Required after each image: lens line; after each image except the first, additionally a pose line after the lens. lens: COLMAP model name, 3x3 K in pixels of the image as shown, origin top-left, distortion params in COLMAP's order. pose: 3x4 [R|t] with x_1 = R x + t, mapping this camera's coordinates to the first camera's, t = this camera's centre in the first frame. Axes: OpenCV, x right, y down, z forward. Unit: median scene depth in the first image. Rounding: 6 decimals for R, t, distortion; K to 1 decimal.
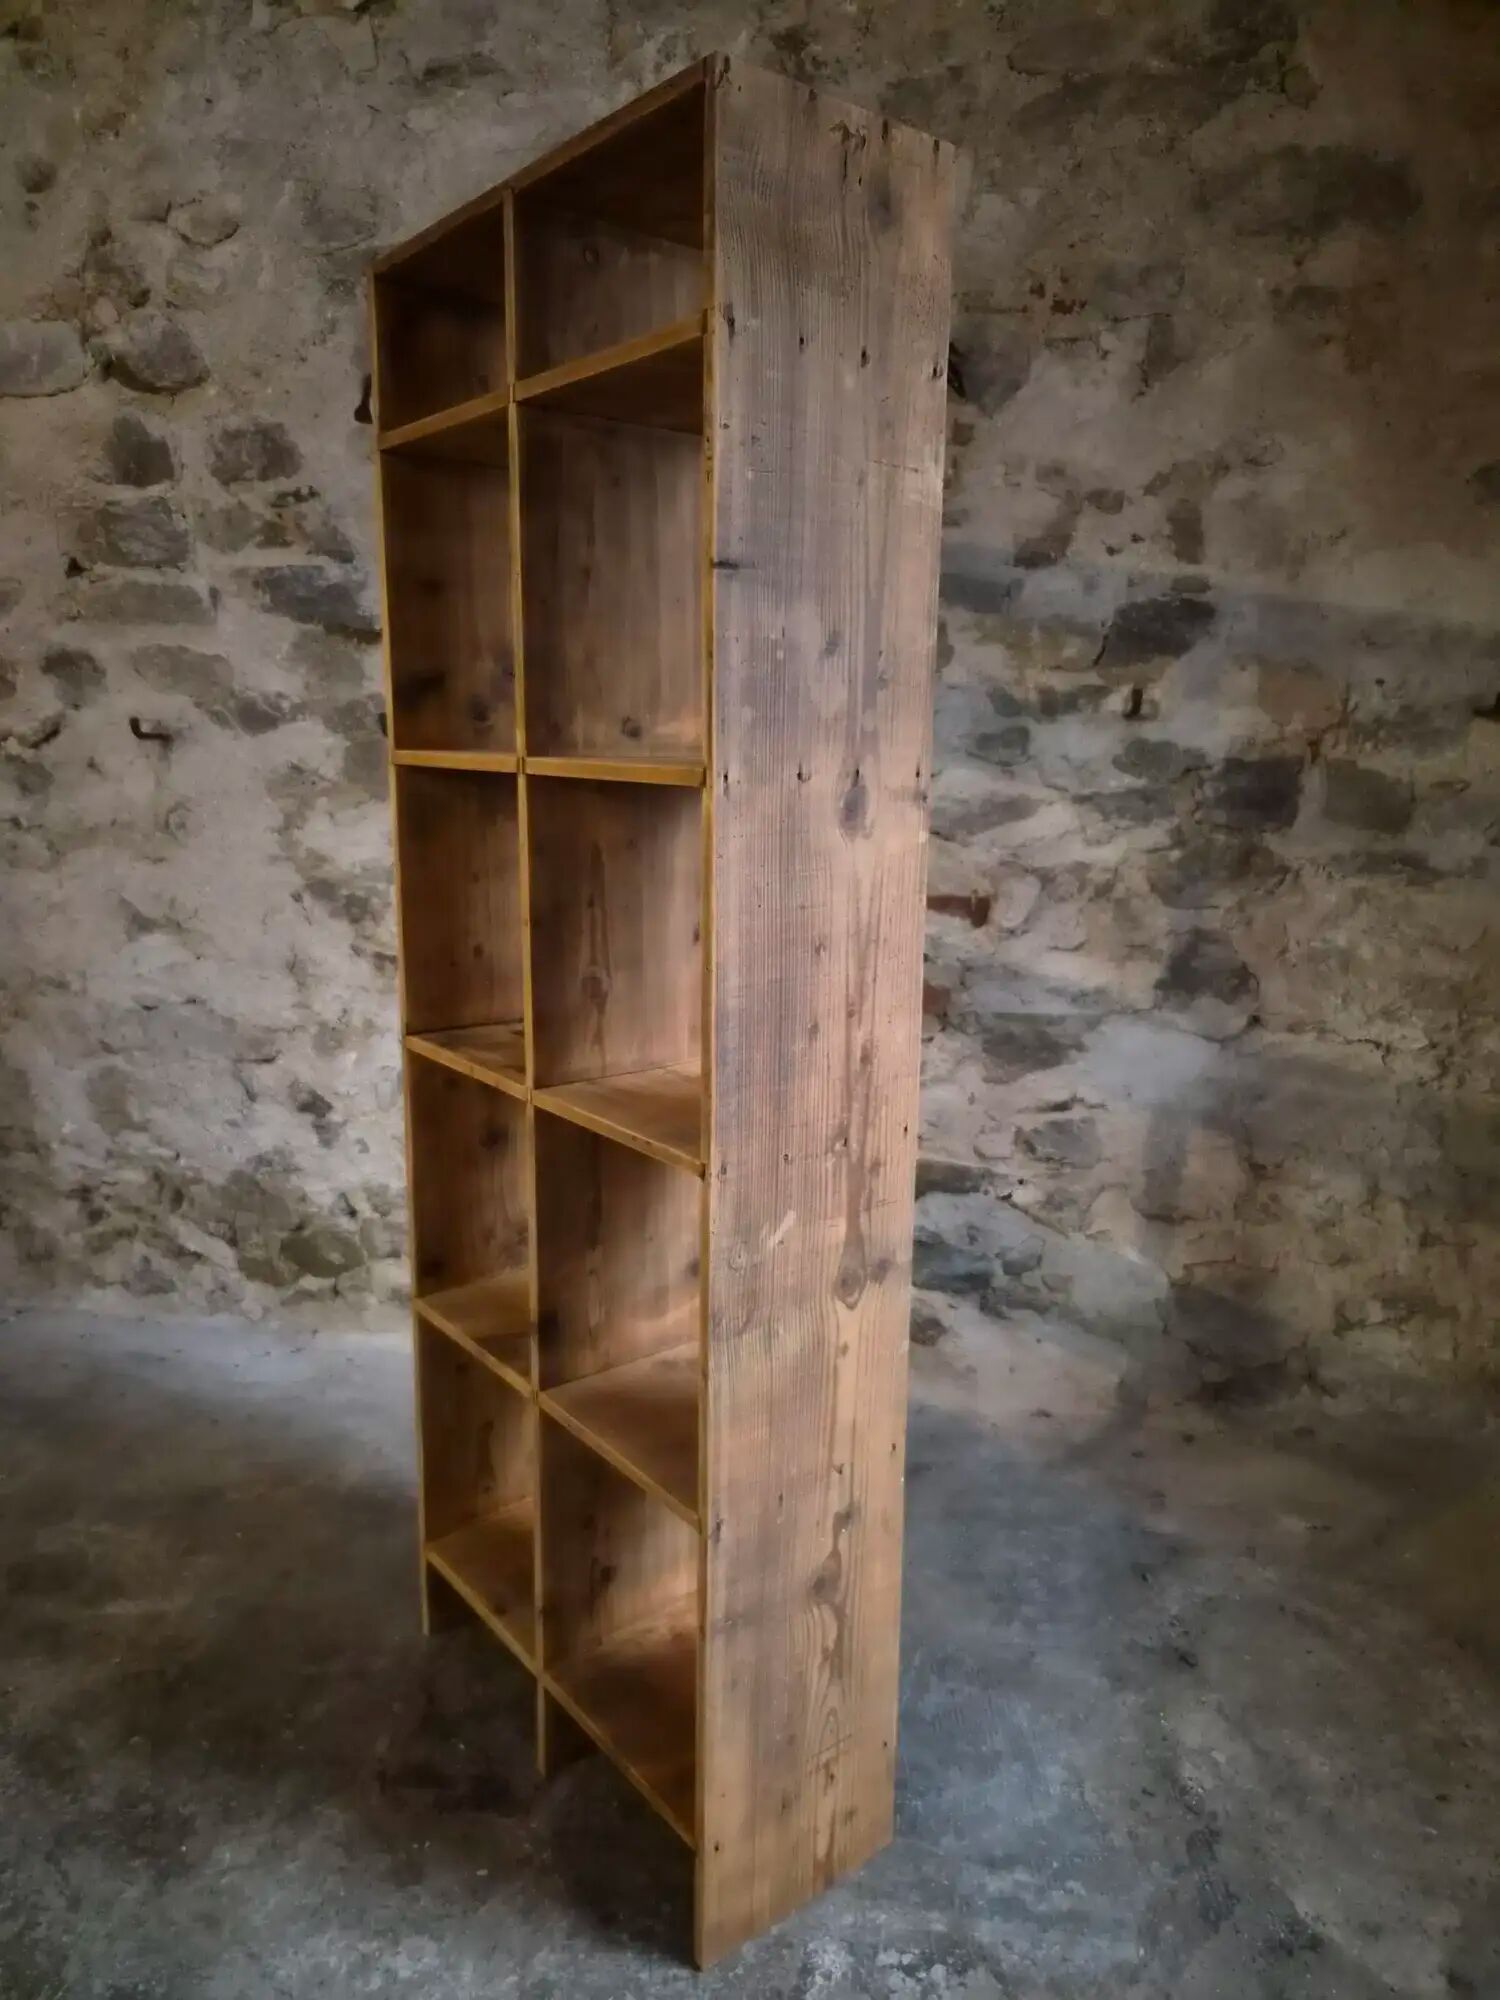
lens RADIAL K [[1356.4, 0, 772.2], [0, 1356.4, 1006.4], [0, 0, 1]] dist [0.061491, -0.048921]
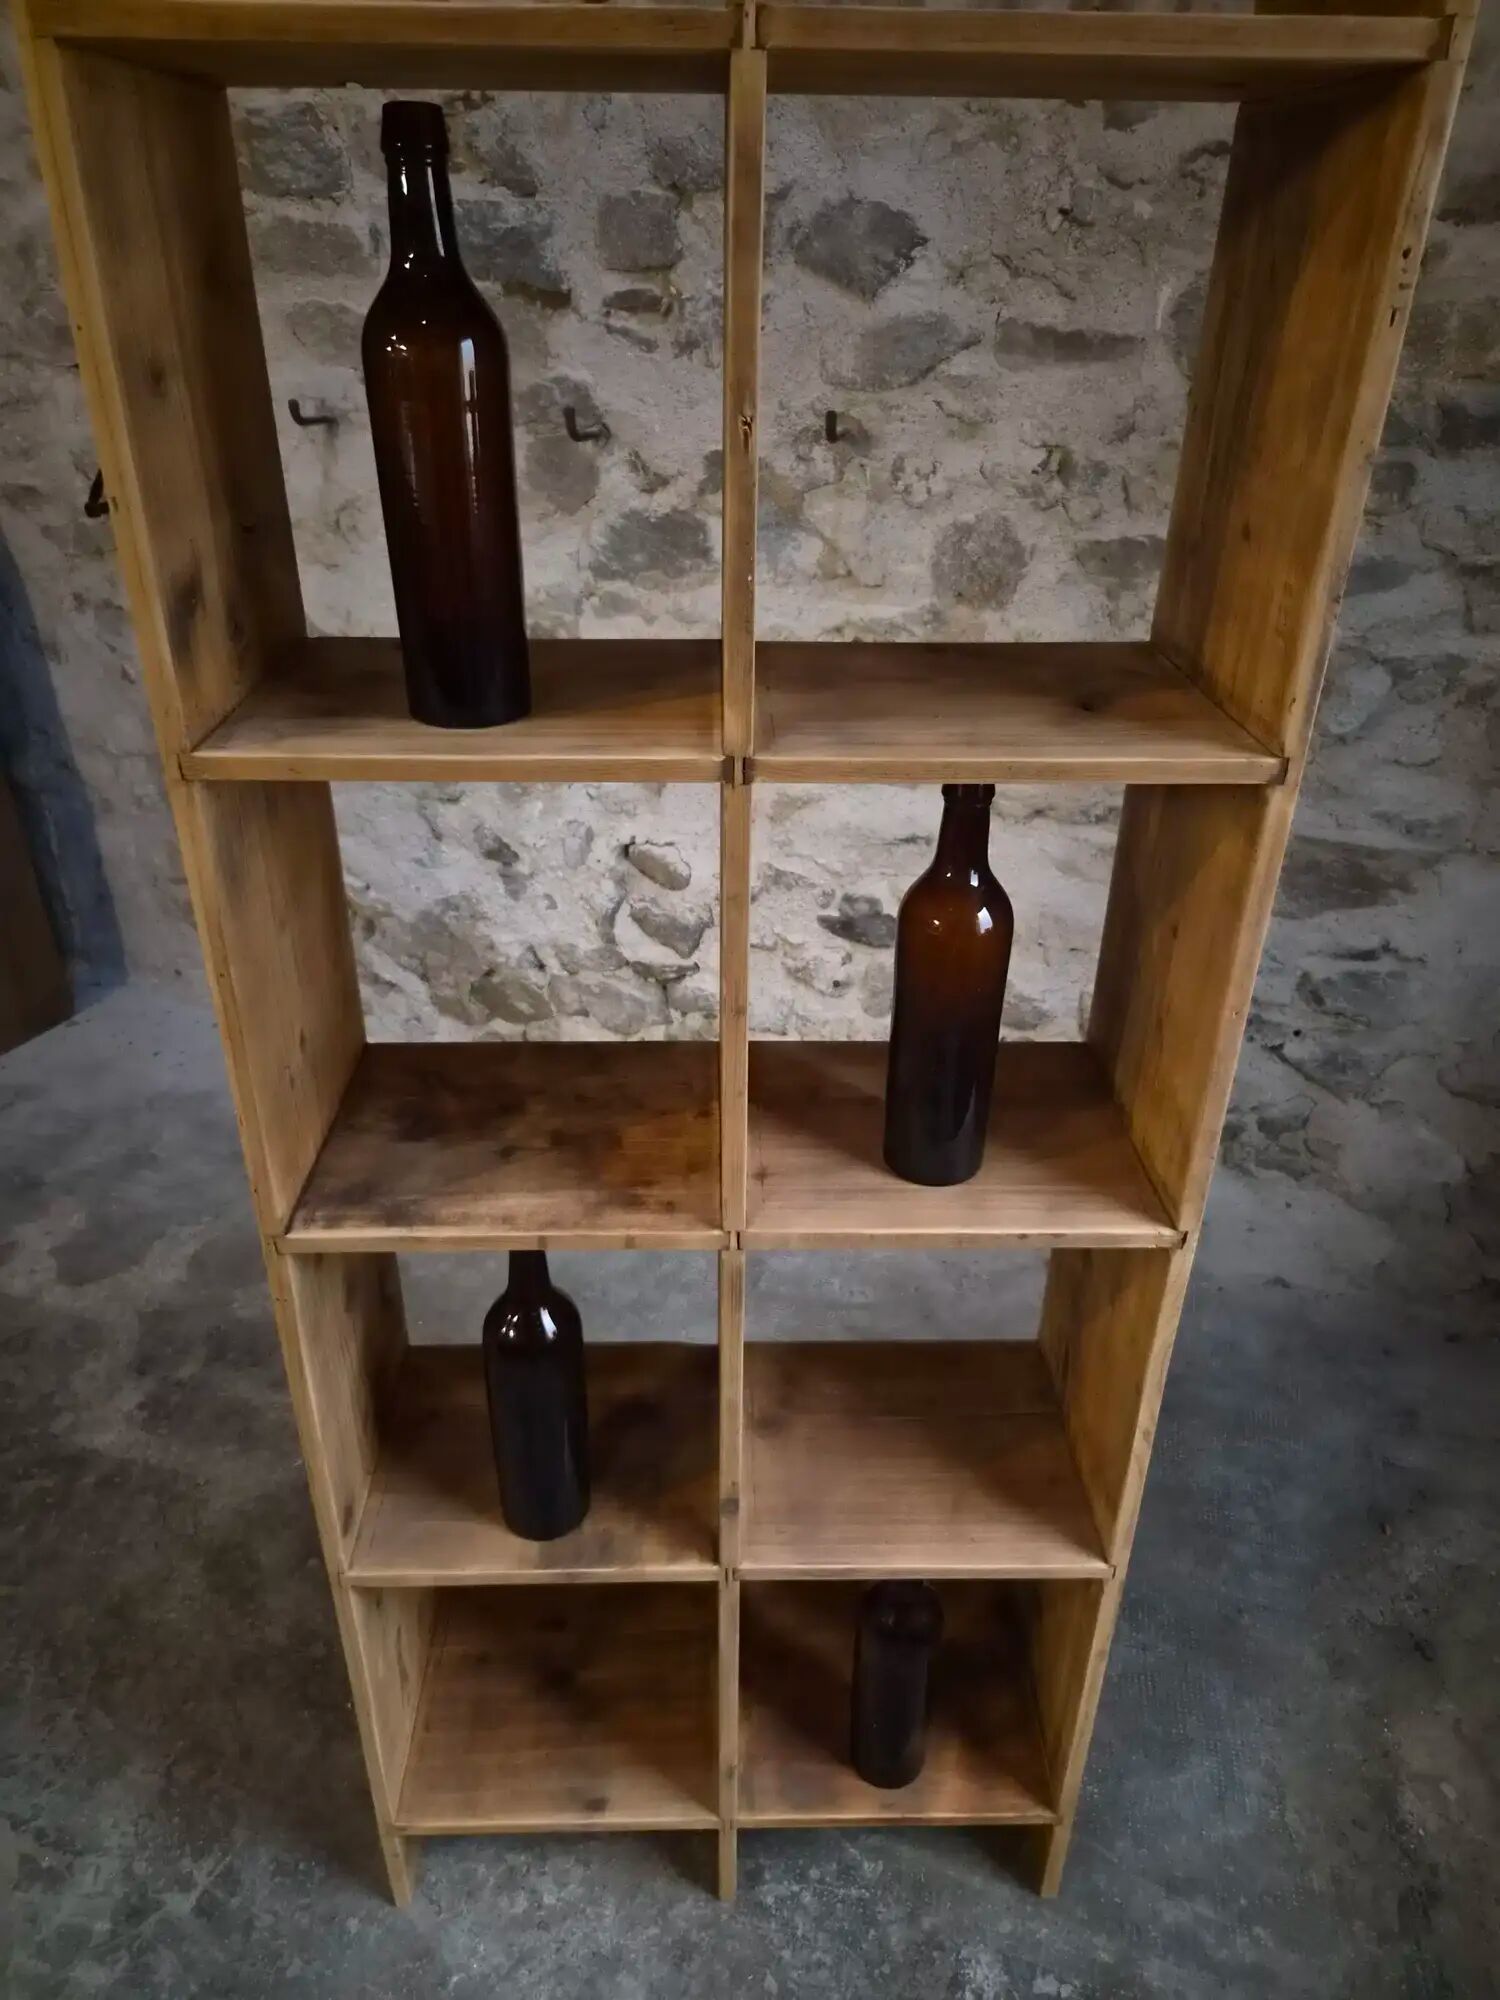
lens RADIAL K [[1353.1, 0, 742.9], [0, 1353.1, 992.2], [0, 0, 1]] dist [0.059231, -0.050464]
pose [[0.981798, 0.094751, -0.164605, -0.016102], [-0.043806, 0.956274, 0.289175, -0.124310], [0.184807, -0.276701, 0.943018, 0.156454]]
